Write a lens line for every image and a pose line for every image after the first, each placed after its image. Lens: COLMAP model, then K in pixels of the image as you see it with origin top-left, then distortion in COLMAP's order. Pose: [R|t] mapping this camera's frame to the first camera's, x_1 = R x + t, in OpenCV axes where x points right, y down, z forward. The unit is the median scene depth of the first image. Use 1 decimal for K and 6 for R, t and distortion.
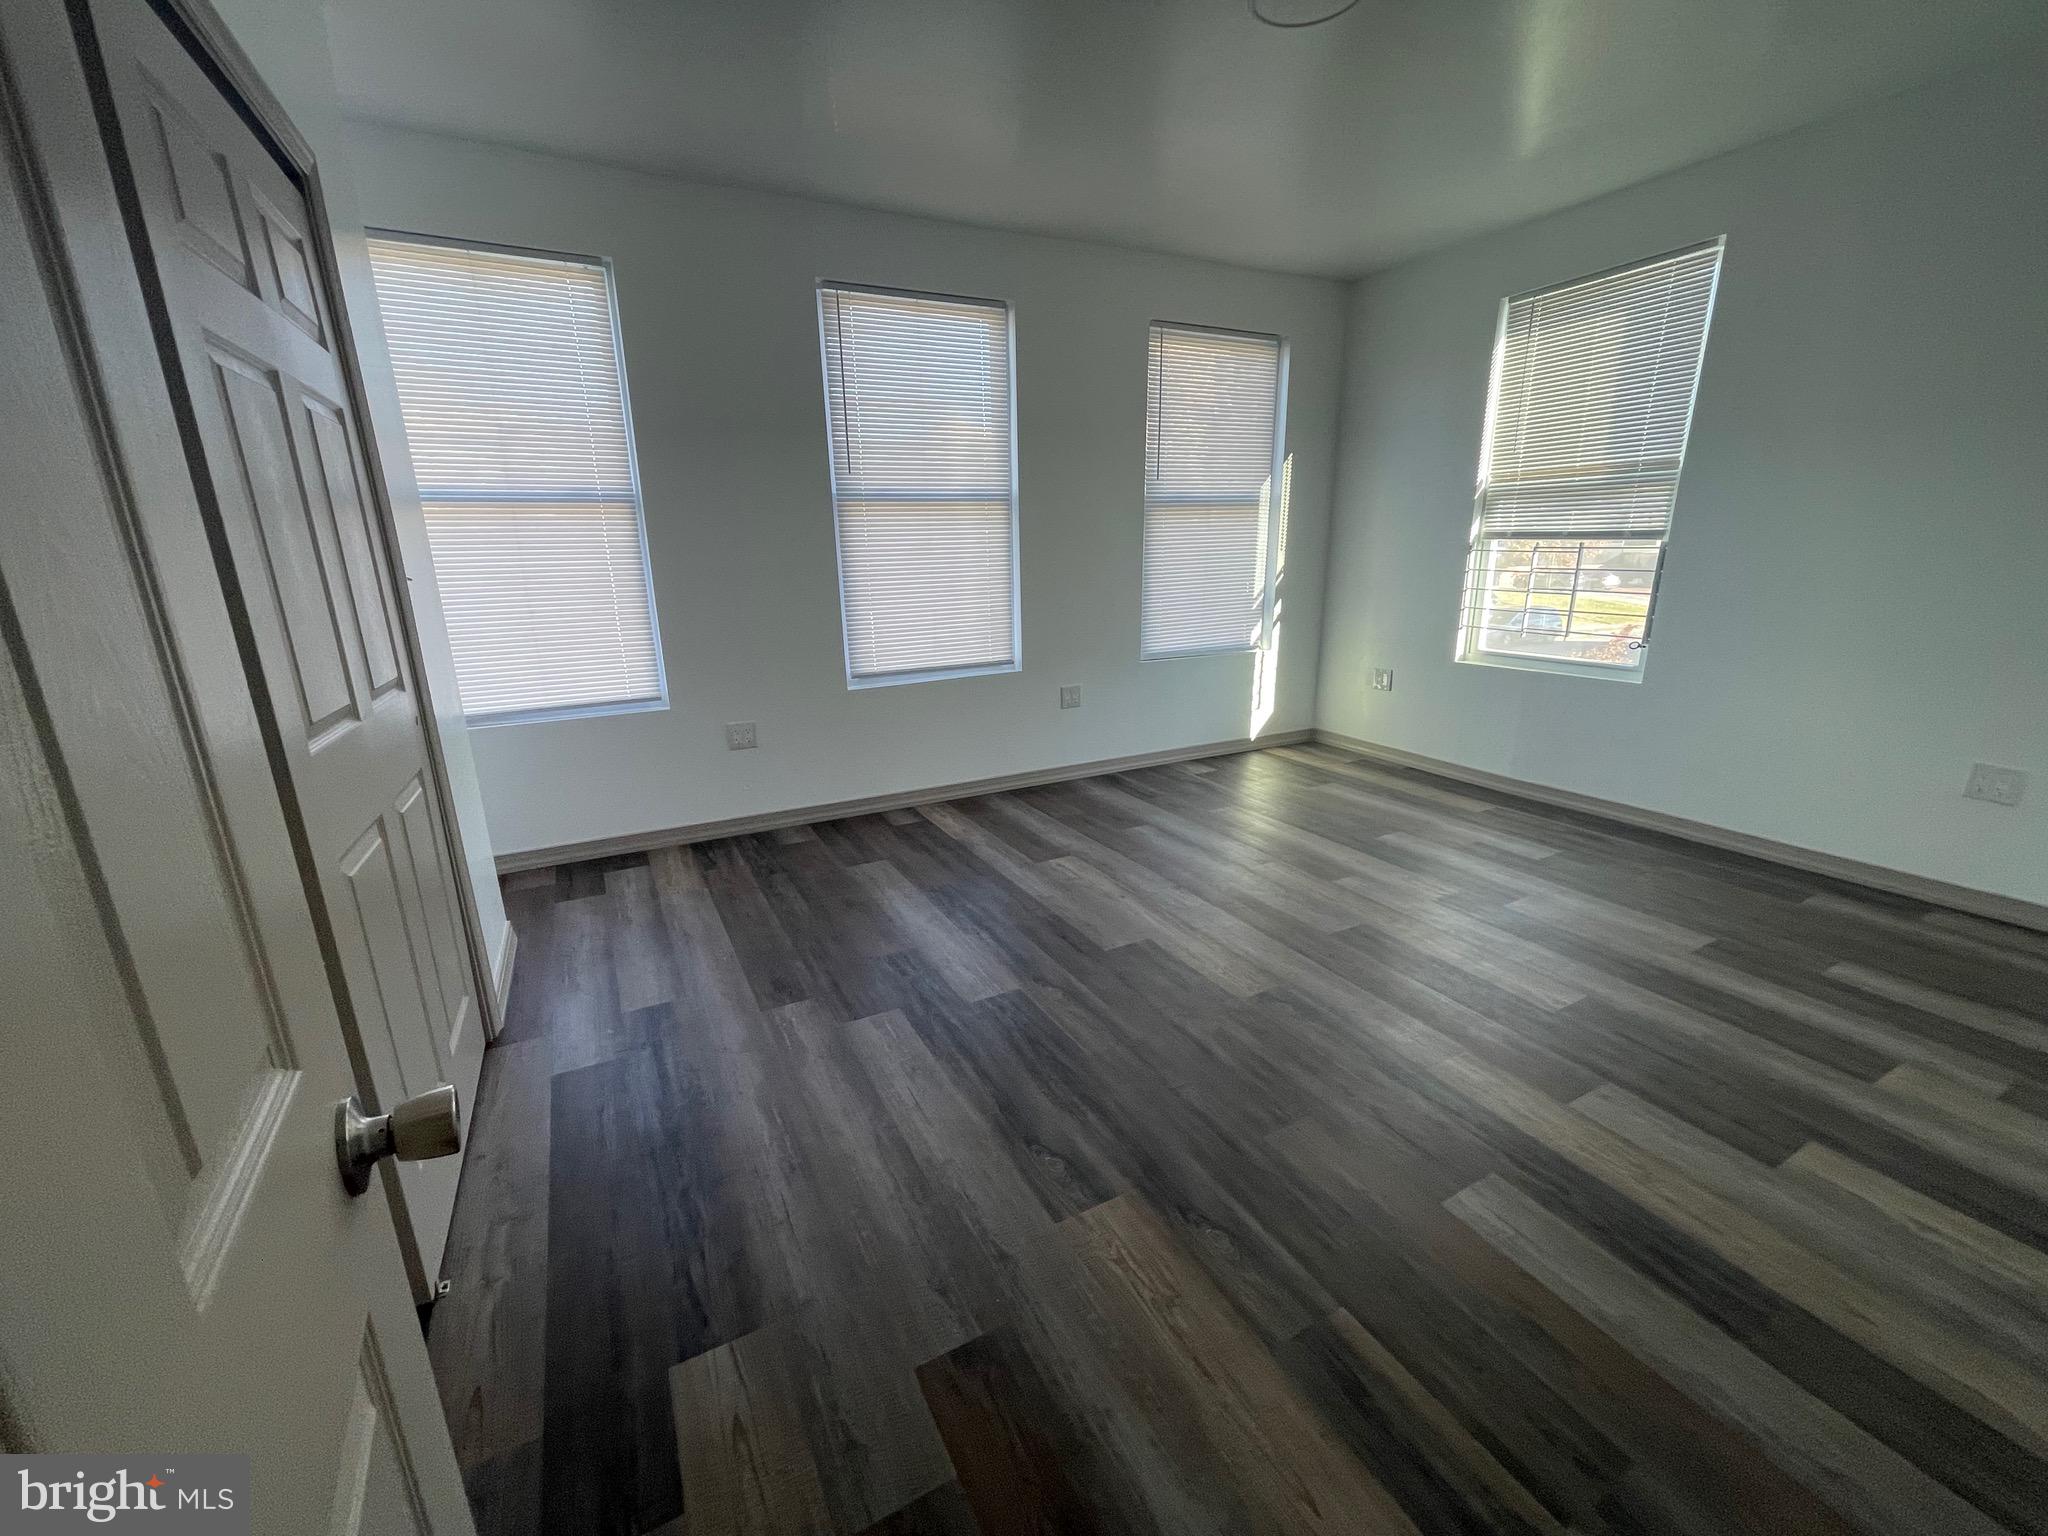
lens RADIAL K [[827.0, 0, 1019.7], [0, 827.0, 776.2], [0, 0, 1]] dist [-0.001816, 0.000096]
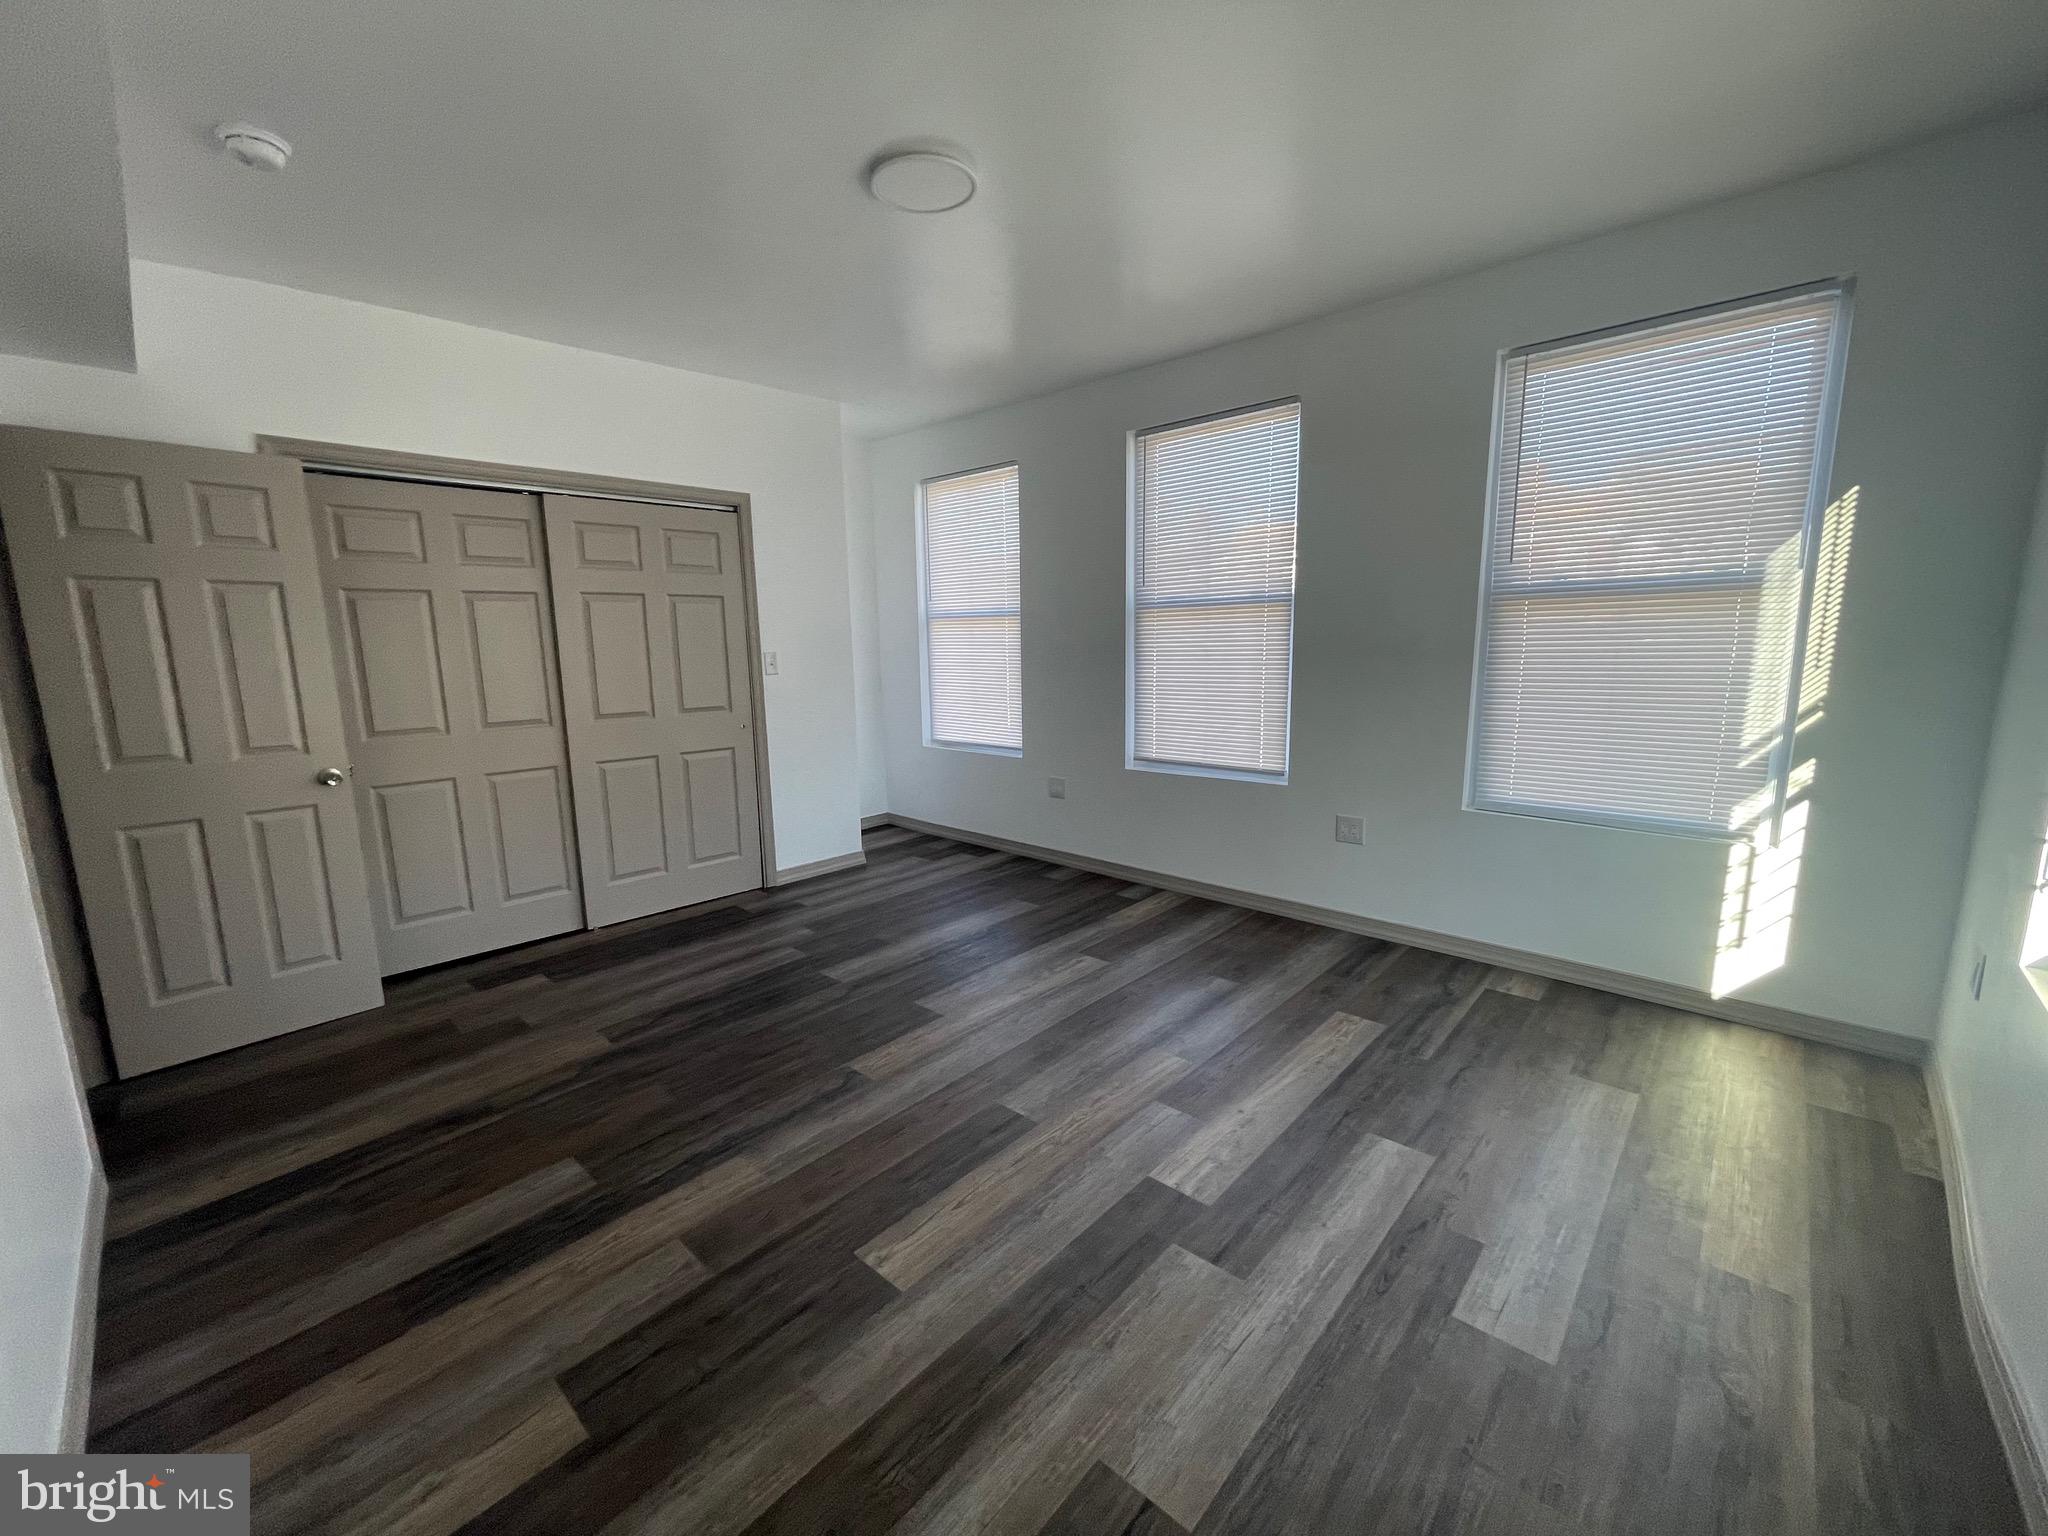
lens RADIAL K [[827.0, 0, 1019.7], [0, 827.0, 776.2], [0, 0, 1]] dist [-0.001816, 0.000096]
pose [[0.329172, 0.171012, -0.928655, 0.797230], [-0.246059, 0.965021, 0.090490, -0.158902], [0.911647, 0.198717, 0.359737, 0.446911]]
